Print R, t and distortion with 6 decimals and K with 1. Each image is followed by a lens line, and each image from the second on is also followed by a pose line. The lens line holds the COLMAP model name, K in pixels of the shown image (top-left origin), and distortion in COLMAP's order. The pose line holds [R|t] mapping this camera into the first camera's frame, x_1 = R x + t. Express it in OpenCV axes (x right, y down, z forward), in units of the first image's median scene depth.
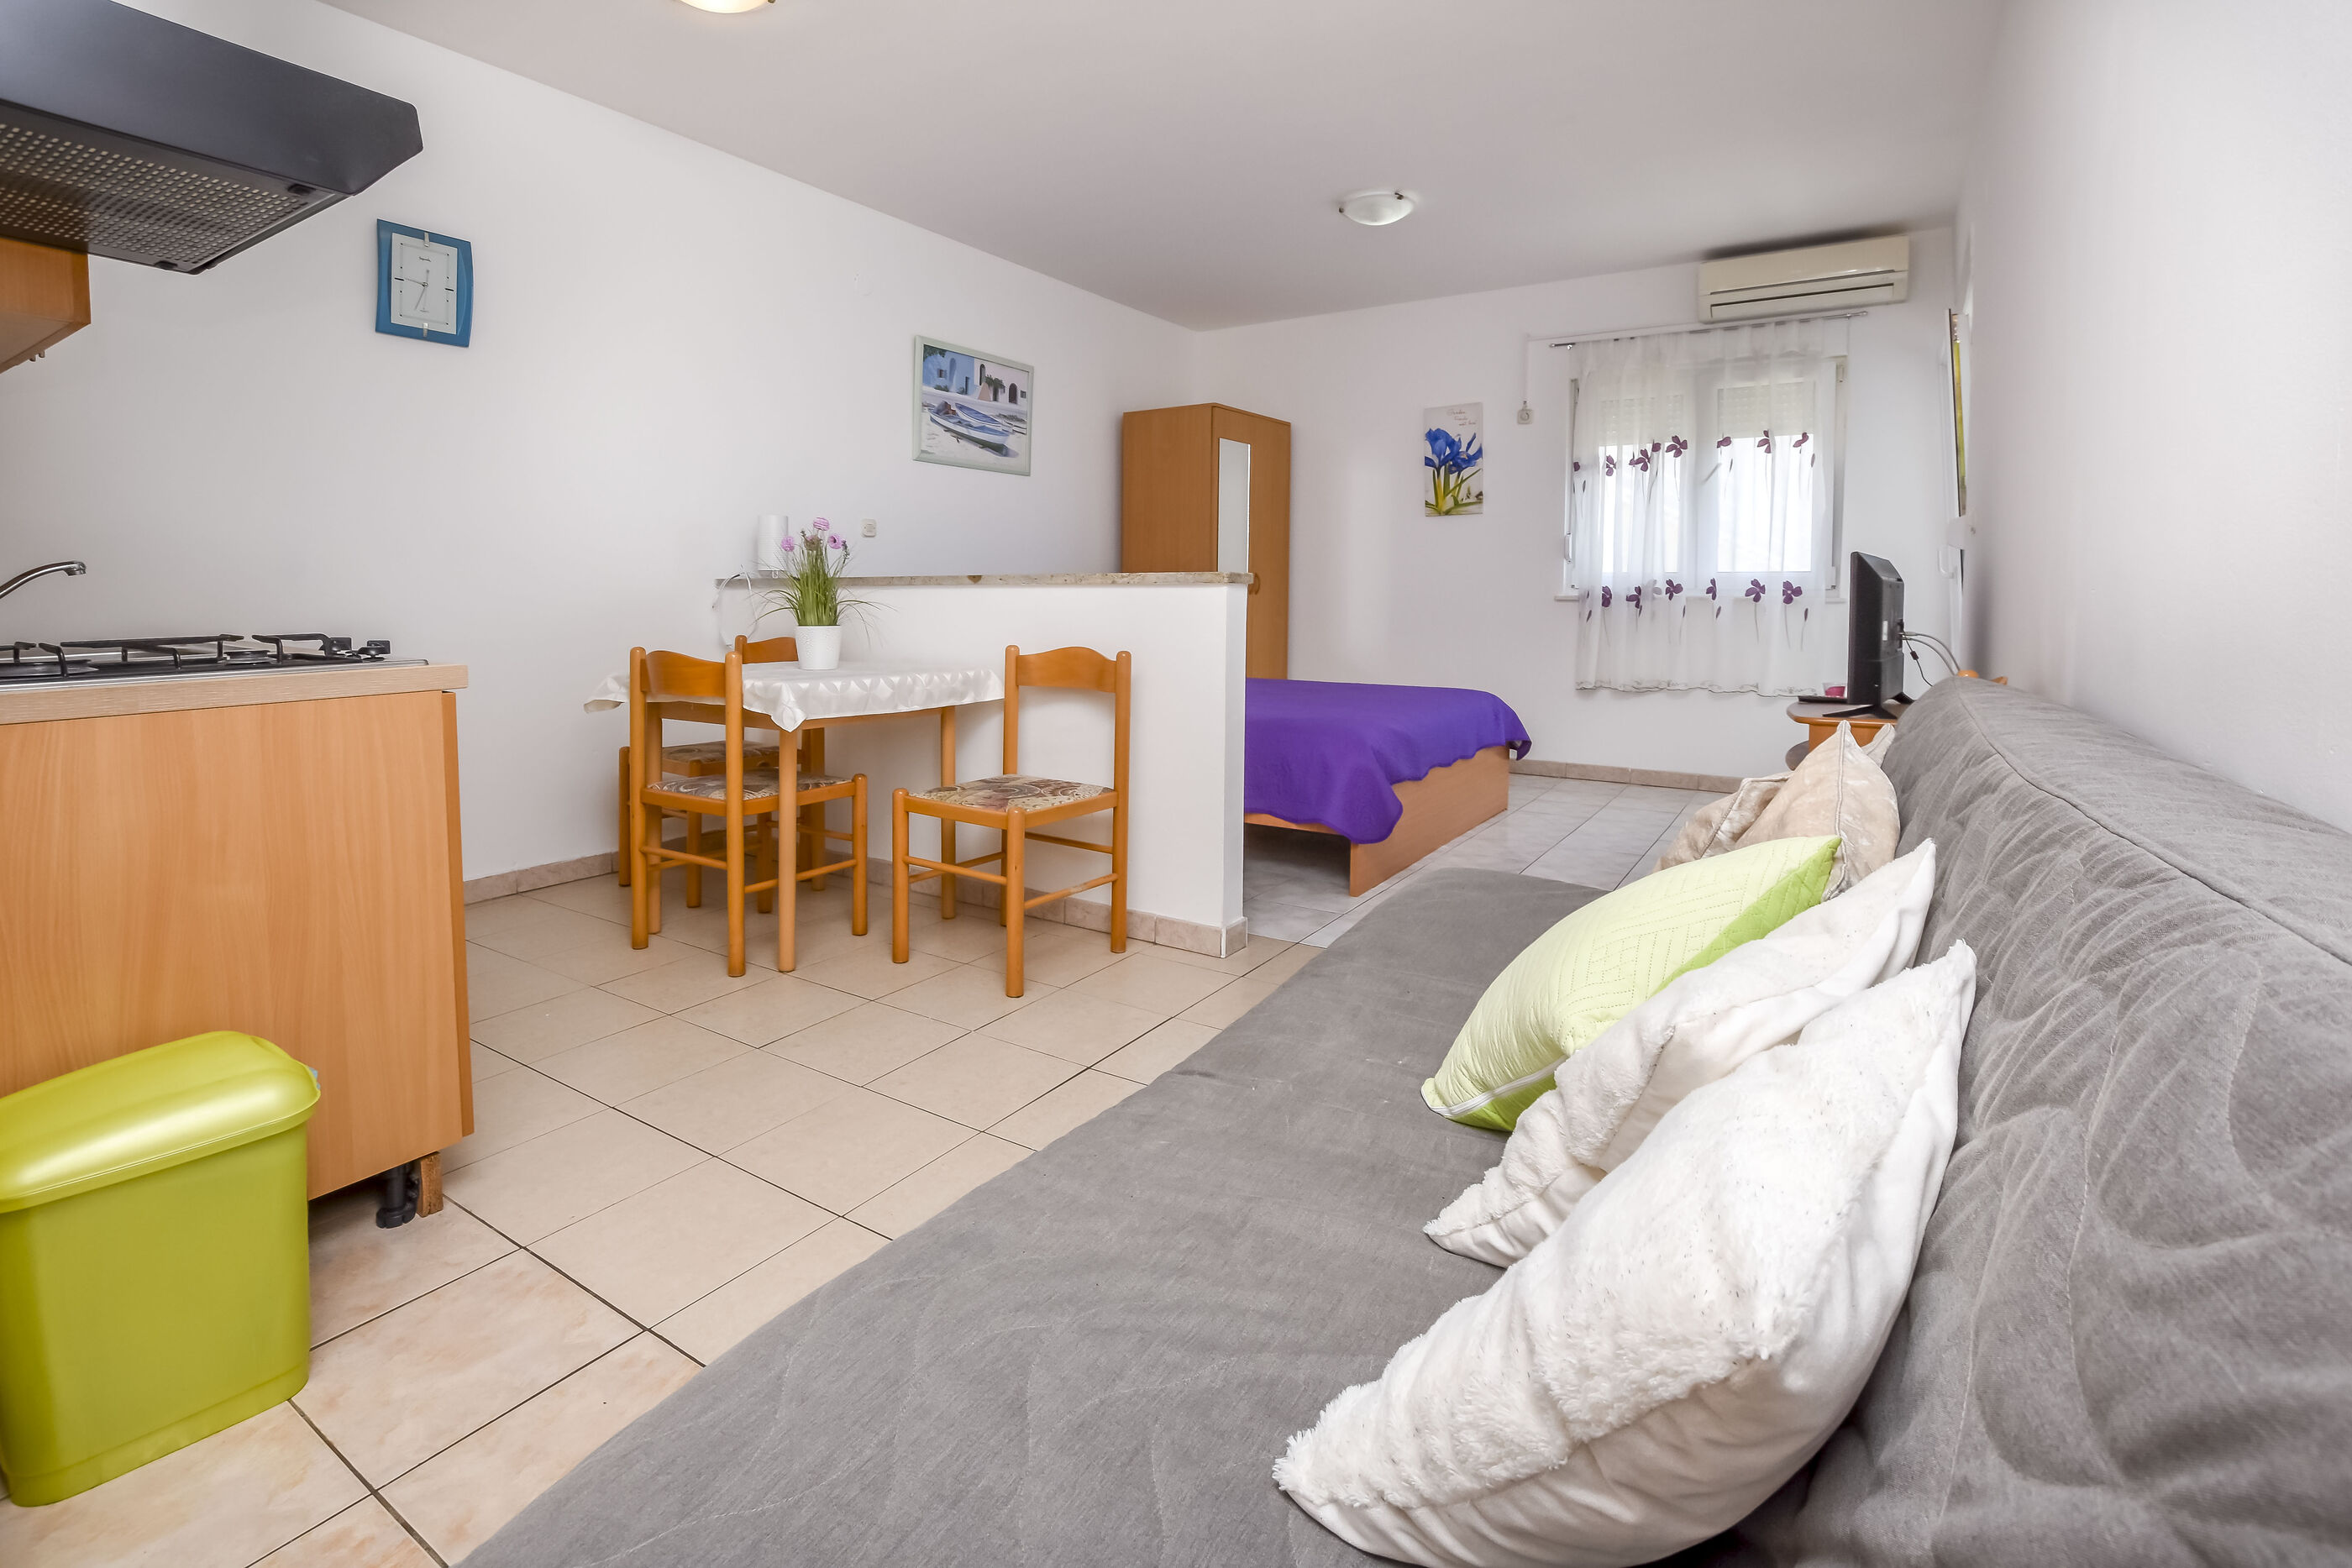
lens RADIAL K [[1099.1, 0, 1171.1], [0, 1099.1, 793.8], [0, 0, 1]] dist [-0.000657, -0.000116]
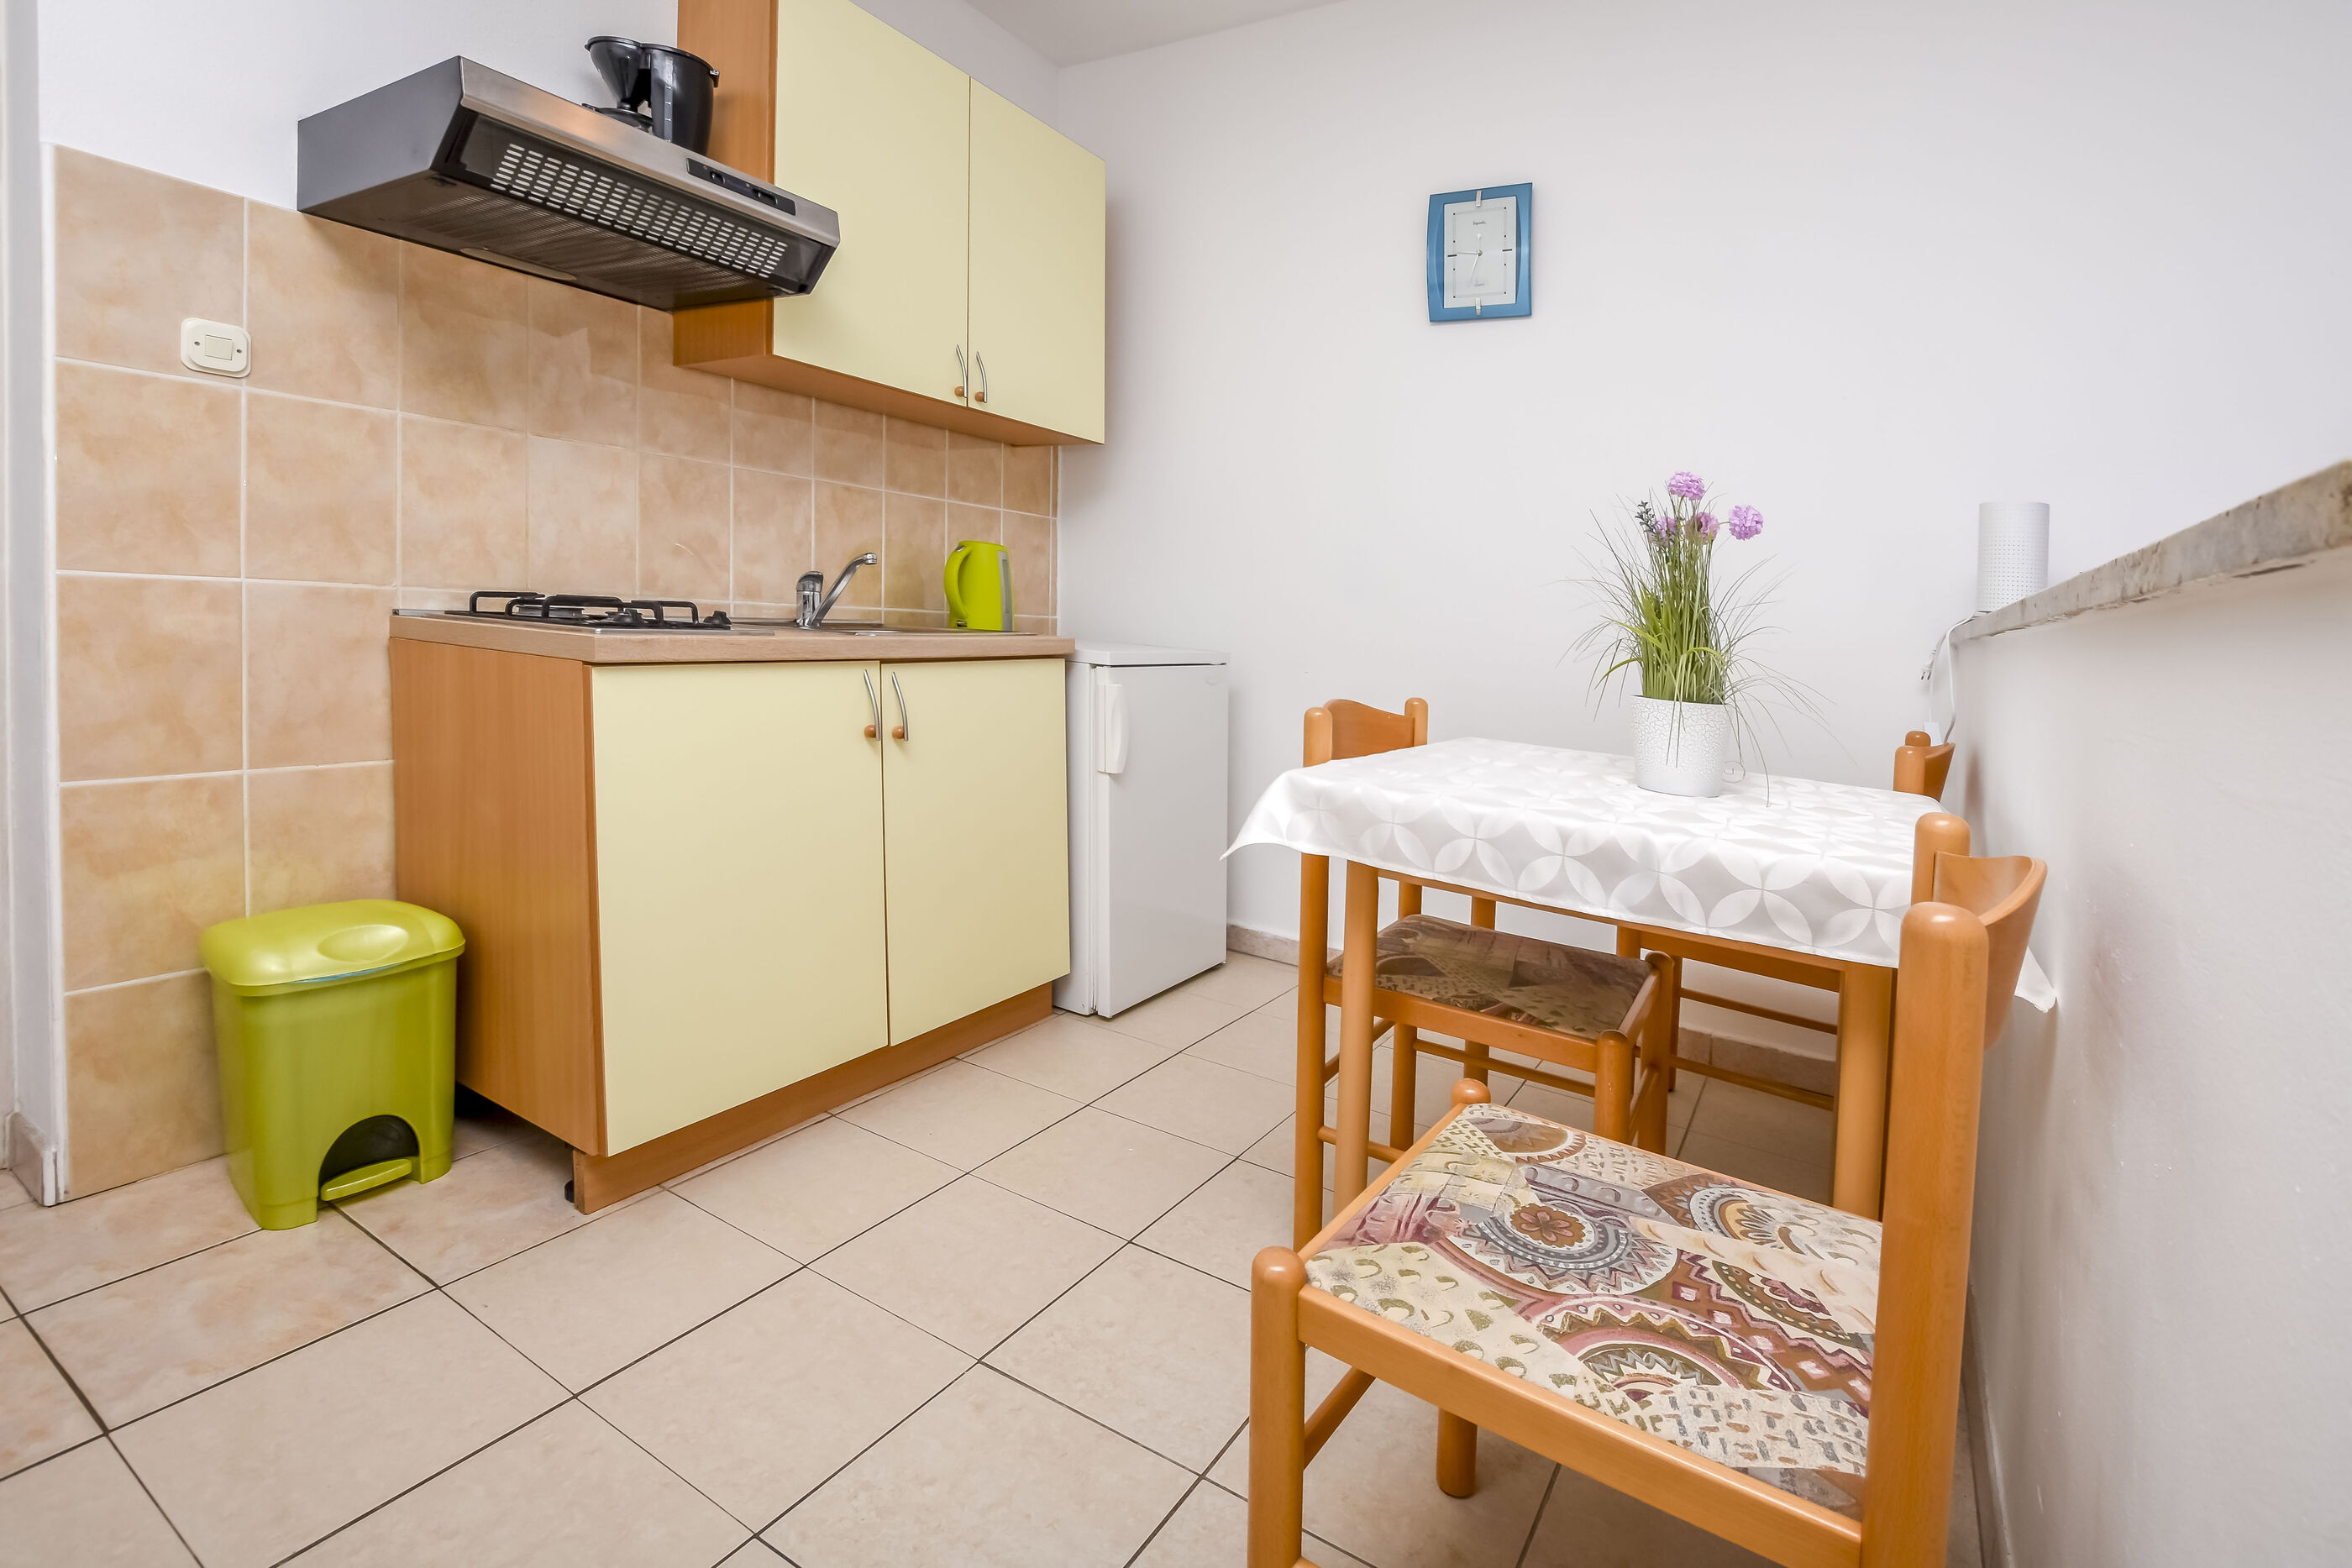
lens RADIAL K [[1068.9, 0, 1184.5], [0, 1068.9, 749.7], [0, 0, 1]] dist [-0.023547, 0.000424]
pose [[0.025807, 0.129072, -0.991299, 0.092261], [-0.249566, 0.961063, 0.118638, -0.084314], [0.968014, 0.244333, 0.057014, 0.490237]]
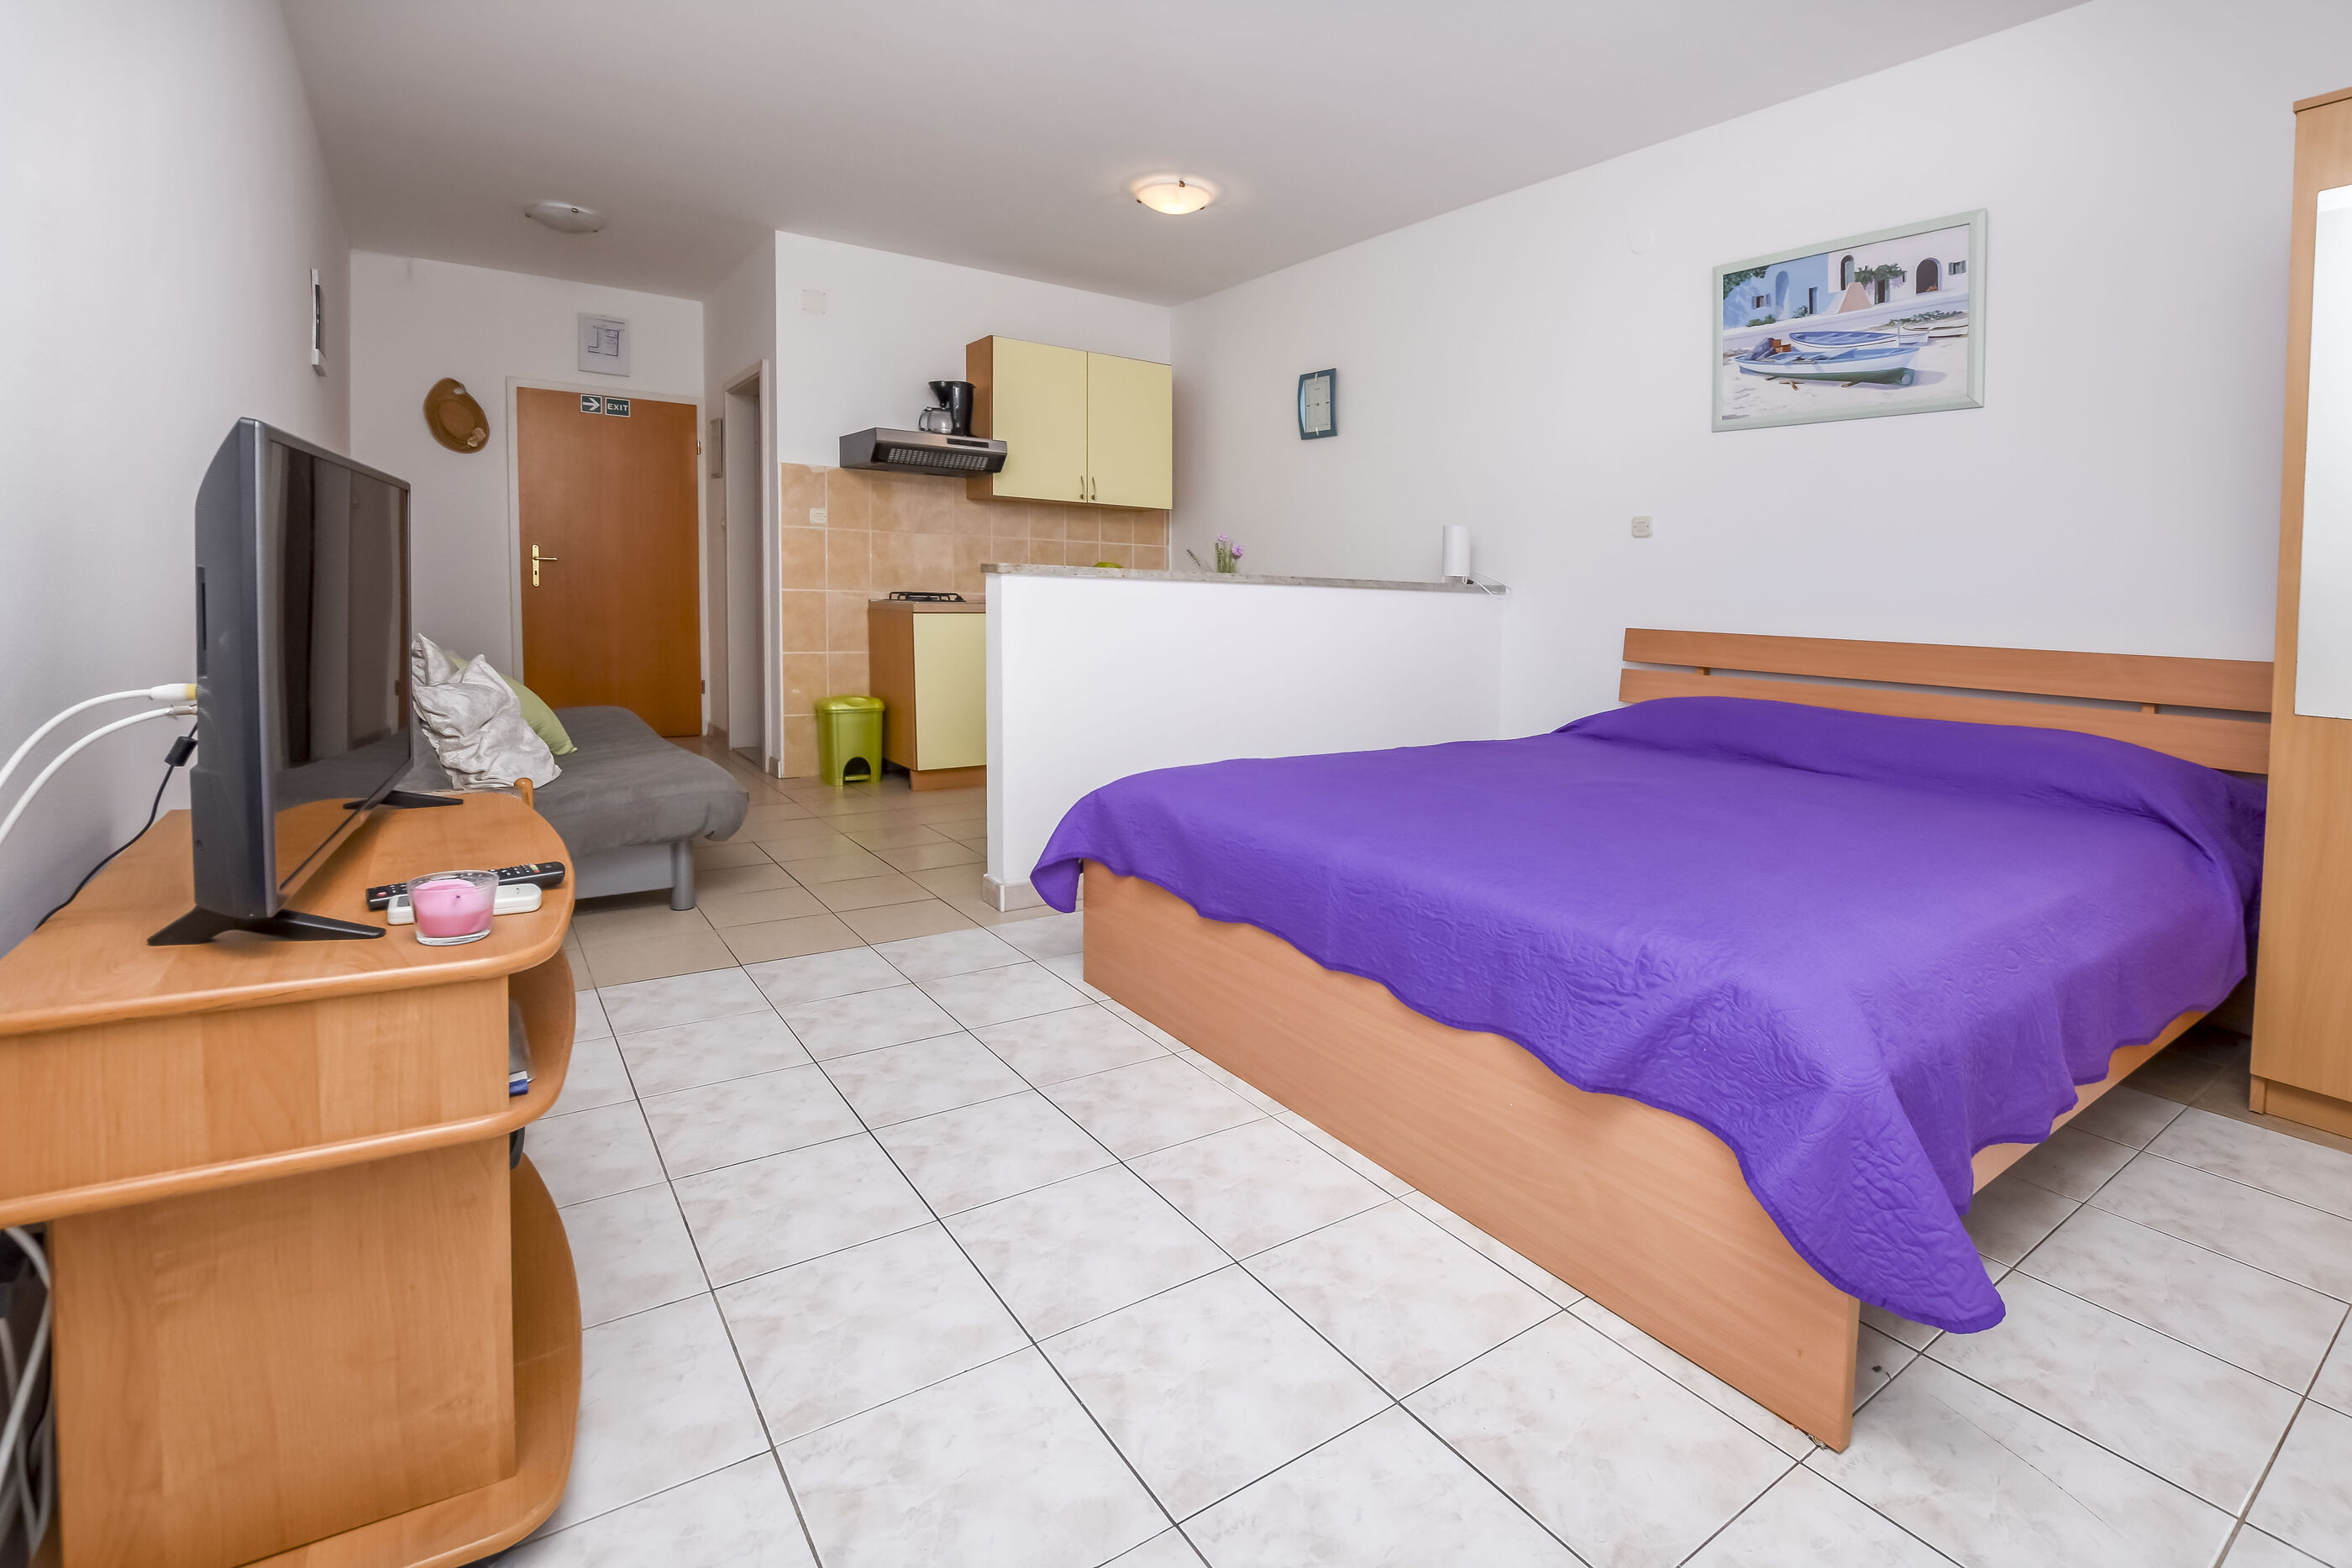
lens RADIAL K [[1031.5, 0, 1189.7], [0, 1031.5, 809.8], [0, 0, 1]] dist [-0.026158, 0.000787]
pose [[-0.374124, 0.180986, -0.909547, 0.541393], [-0.202488, 0.941165, 0.270567, -0.159164], [0.905003, 0.285398, -0.315465, 0.882953]]
